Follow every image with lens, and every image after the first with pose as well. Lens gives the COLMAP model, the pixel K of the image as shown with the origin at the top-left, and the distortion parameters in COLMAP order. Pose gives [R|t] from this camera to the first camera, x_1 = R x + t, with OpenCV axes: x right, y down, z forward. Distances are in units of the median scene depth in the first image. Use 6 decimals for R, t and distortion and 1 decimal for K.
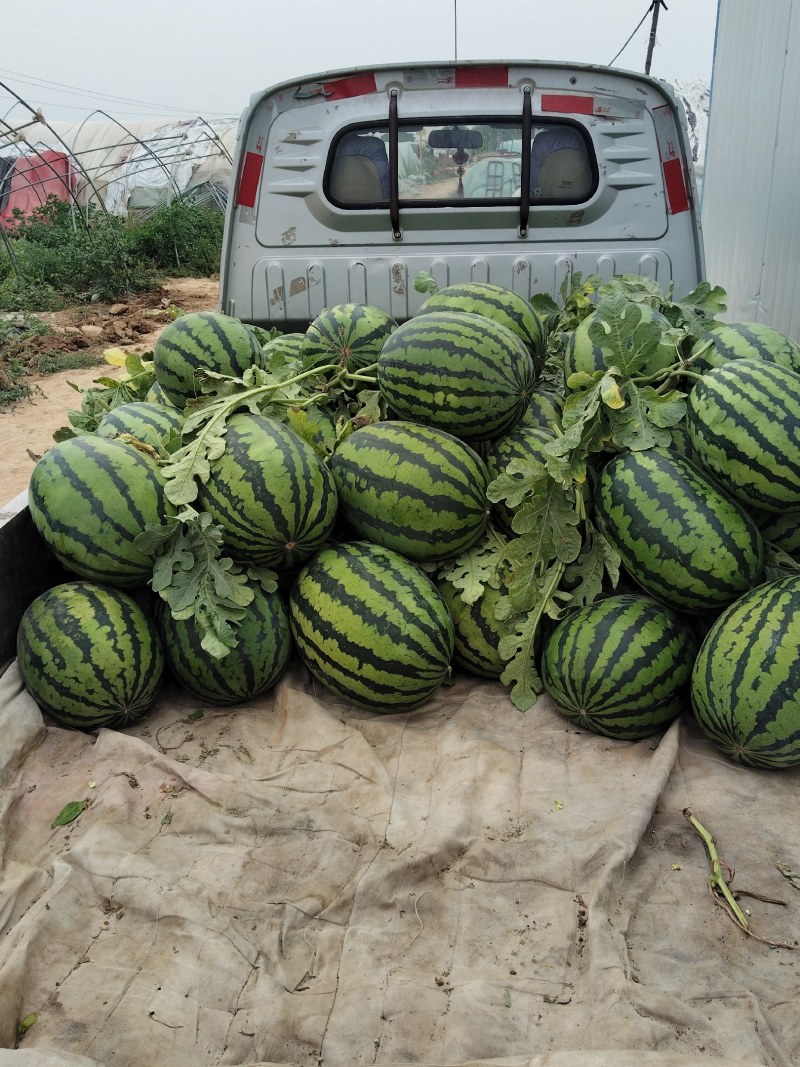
lens RADIAL K [[926.5, 0, 400.0], [0, 926.5, 533.5], [0, 0, 1]] dist [0.097387, -0.216494]
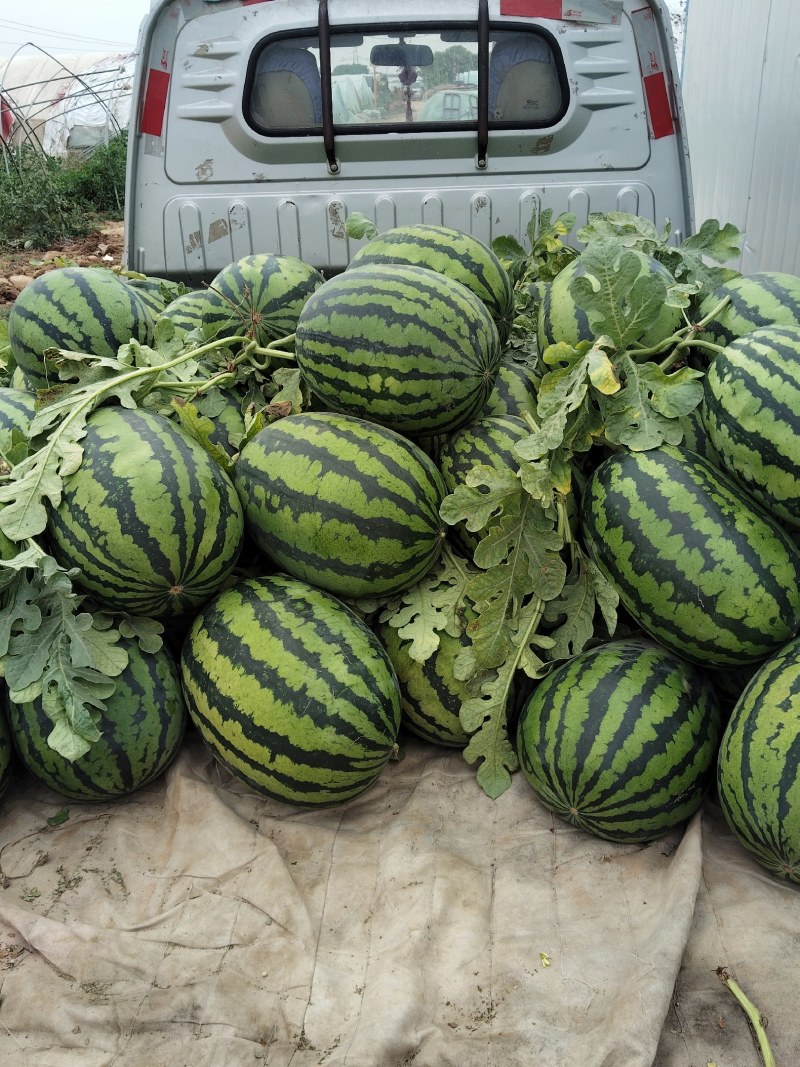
lens RADIAL K [[926.5, 0, 400.0], [0, 926.5, 533.5], [0, 0, 1]] dist [0.097387, -0.216494]
pose [[0.999002, -0.025863, 0.036404, 0.033554], [0.023705, 0.998004, 0.058525, -0.070725], [-0.037845, -0.057604, 0.997622, 0.254461]]
